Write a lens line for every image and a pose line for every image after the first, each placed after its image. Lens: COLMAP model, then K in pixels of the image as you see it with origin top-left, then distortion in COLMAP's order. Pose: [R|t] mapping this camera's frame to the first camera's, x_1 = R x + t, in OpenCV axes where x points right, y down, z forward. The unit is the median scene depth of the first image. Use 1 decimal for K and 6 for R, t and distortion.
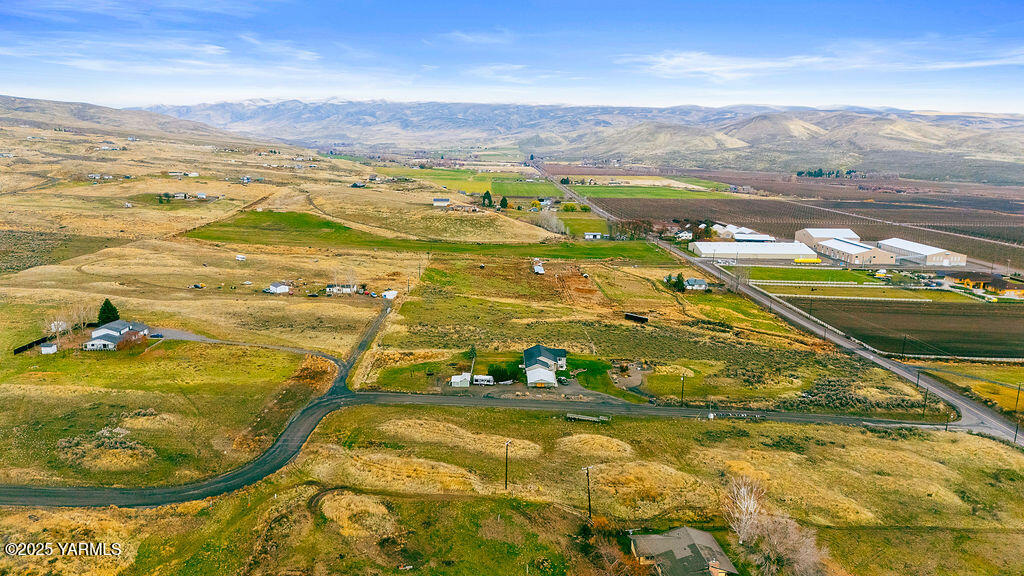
lens RADIAL K [[746.3, 0, 512.0], [0, 746.3, 288.0], [0, 0, 1]] dist [0.094420, -0.102941]
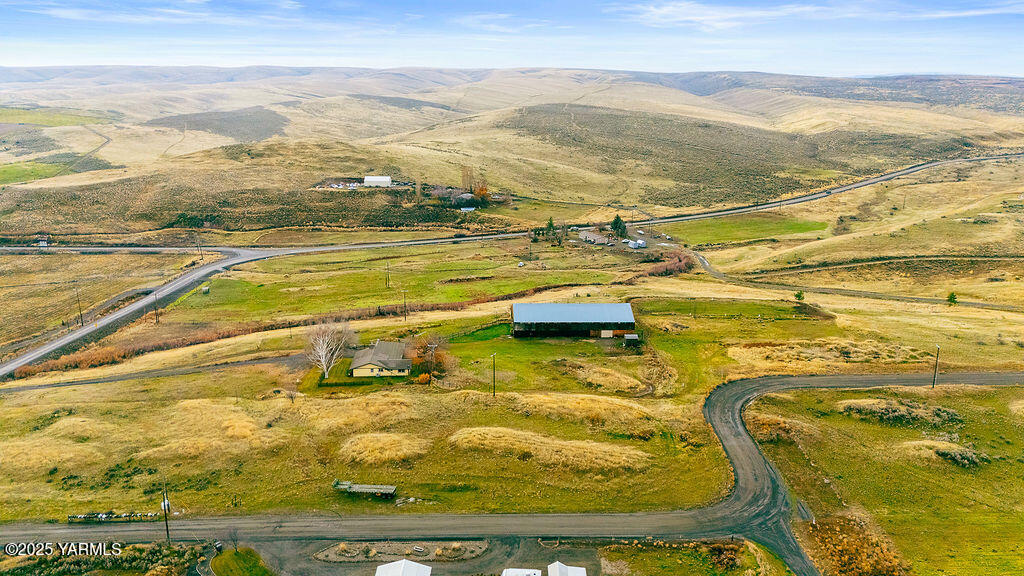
lens RADIAL K [[746.3, 0, 512.0], [0, 746.3, 288.0], [0, 0, 1]] dist [0.094420, -0.102941]
pose [[-0.999408, -0.029190, 0.018219, -0.032570], [-0.018279, 0.898986, 0.437596, -0.241281], [-0.029152, 0.437003, -0.898987, 1.247686]]
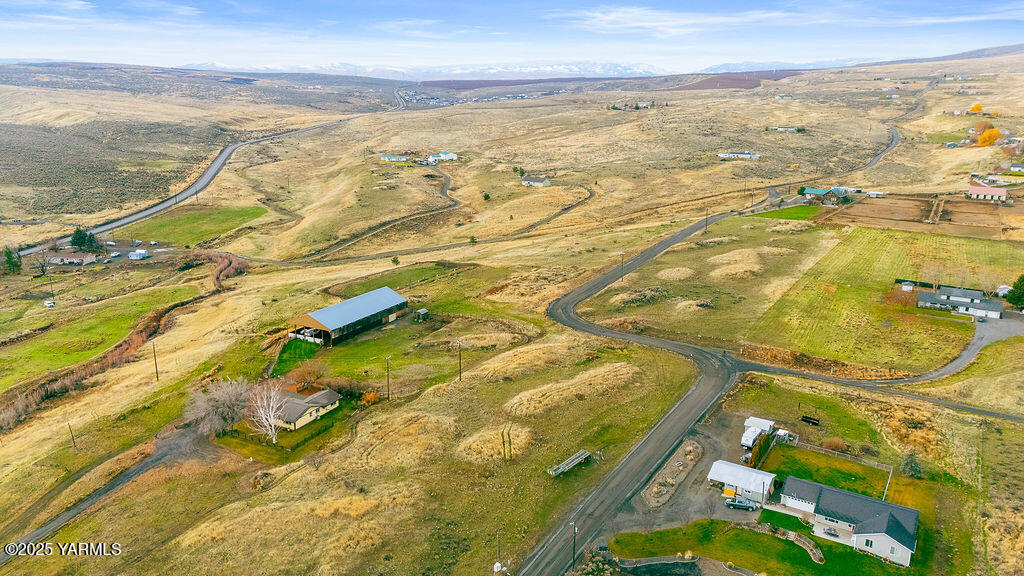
lens RADIAL K [[746.3, 0, 512.0], [0, 746.3, 288.0], [0, 0, 1]] dist [0.094420, -0.102941]
pose [[-0.536826, 0.201215, -0.819347, 0.570652], [-0.178887, 0.921918, 0.343609, -0.186288], [0.824510, 0.331029, -0.458915, 1.002079]]
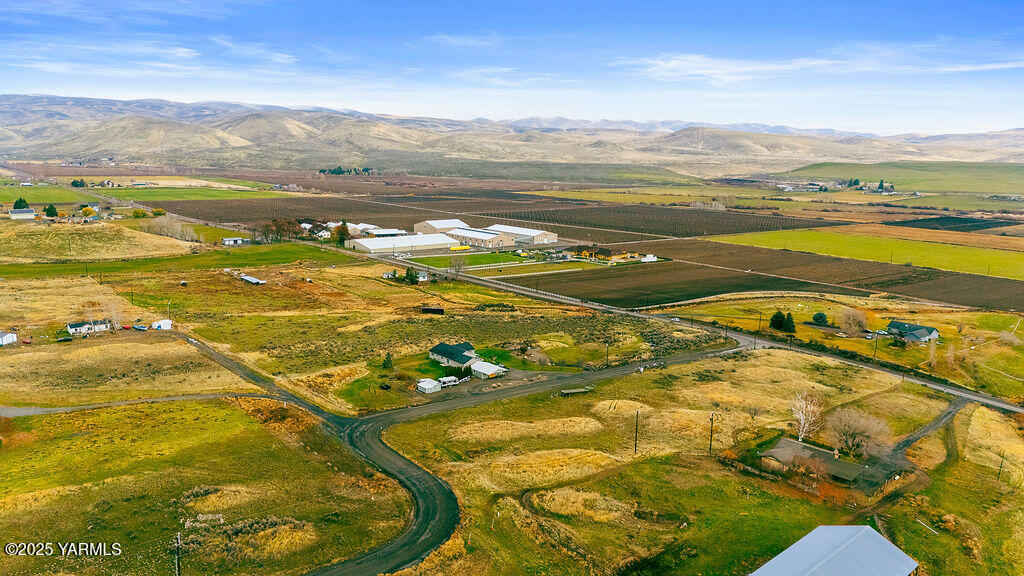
lens RADIAL K [[746.3, 0, 512.0], [0, 746.3, 288.0], [0, 0, 1]] dist [0.094420, -0.102941]
pose [[0.785026, -0.117611, 0.608195, -0.522935], [0.116047, 0.992351, 0.042112, -0.031516], [-0.608496, 0.037520, 0.792670, 0.130983]]
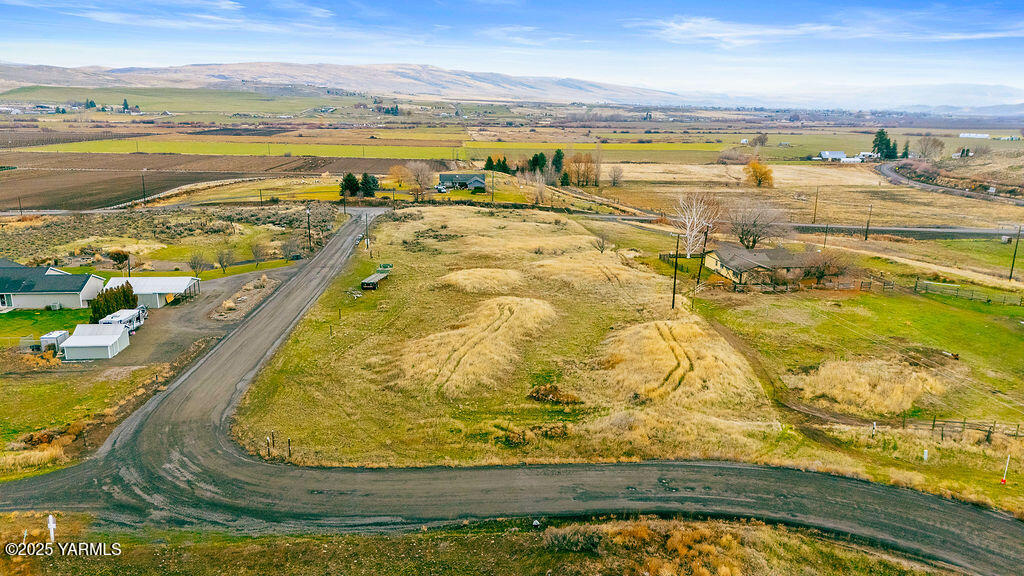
lens RADIAL K [[746.3, 0, 512.0], [0, 746.3, 288.0], [0, 0, 1]] dist [0.094420, -0.102941]
pose [[-0.072393, -0.259170, 0.963115, -0.399909], [0.176533, 0.947073, 0.268122, 0.031797], [-0.981629, 0.189432, -0.022810, 0.737125]]
